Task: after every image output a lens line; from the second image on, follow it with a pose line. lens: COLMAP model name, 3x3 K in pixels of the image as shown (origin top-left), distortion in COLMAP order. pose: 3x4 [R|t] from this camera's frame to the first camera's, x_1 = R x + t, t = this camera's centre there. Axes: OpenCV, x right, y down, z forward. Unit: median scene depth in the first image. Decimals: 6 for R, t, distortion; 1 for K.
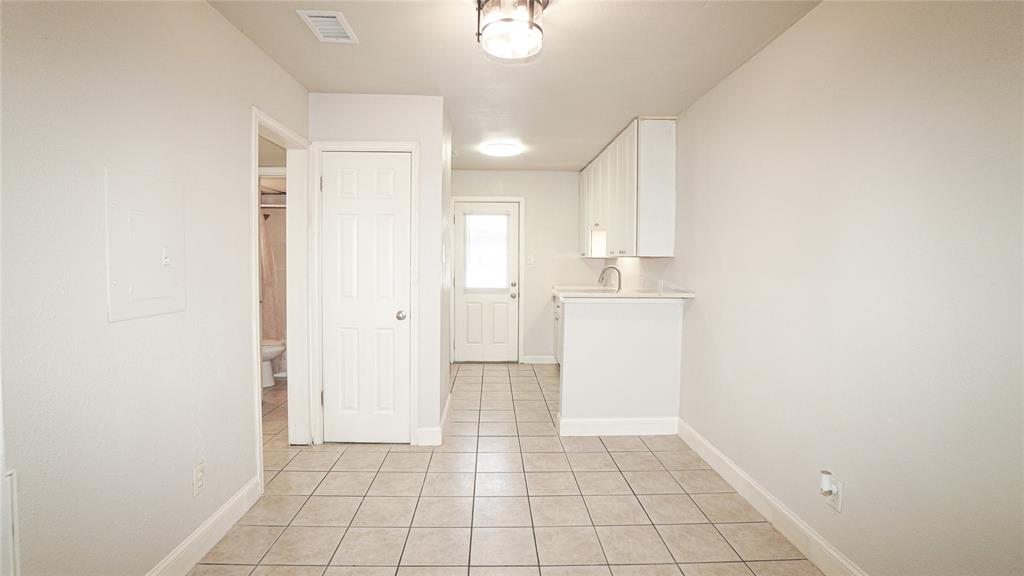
lens RADIAL K [[458.9, 0, 506.0], [0, 458.9, 282.9], [0, 0, 1]] dist [-0.042844, 0.000309]
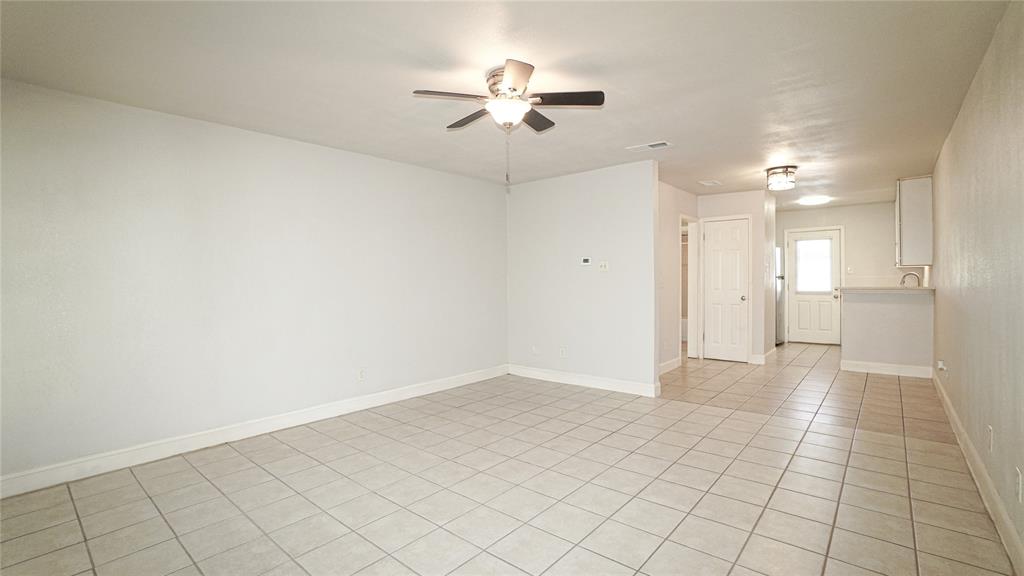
lens RADIAL K [[458.9, 0, 506.0], [0, 458.9, 282.9], [0, 0, 1]] dist [-0.042844, 0.000309]
pose [[0.732711, -0.011083, -0.680450, 0.210486], [-0.019468, 0.999117, -0.037236, 0.056887], [0.680262, 0.040530, 0.731848, -0.681742]]
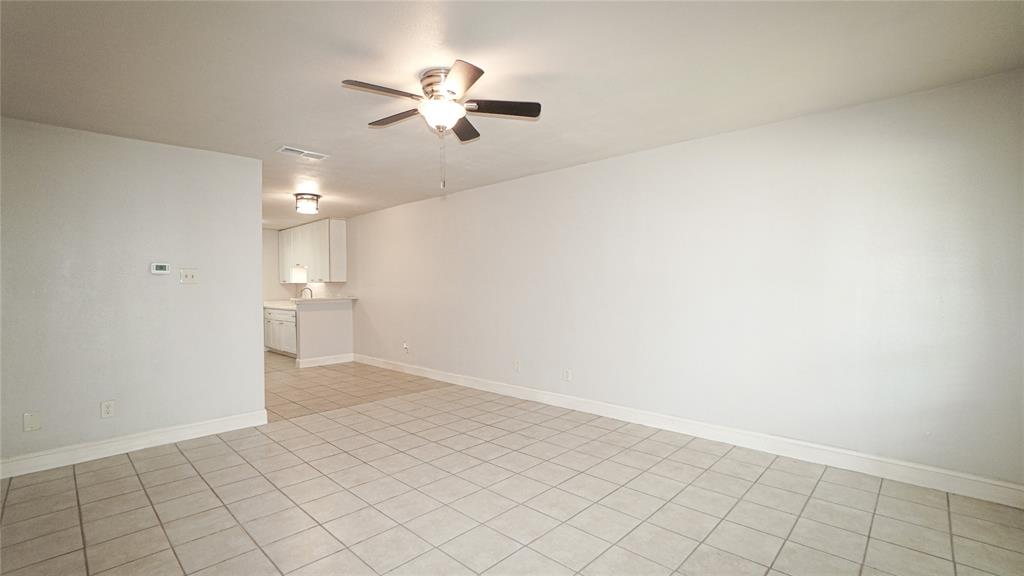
lens RADIAL K [[450.6, 0, 512.0], [0, 450.6, 288.0], [0, 0, 1]] dist [-0.060190, 0.024969]
pose [[0.715995, -0.016104, 0.697920, -0.360814], [0.051320, 0.998243, -0.029615, 0.049306], [-0.696217, 0.057022, 0.715563, -0.694956]]
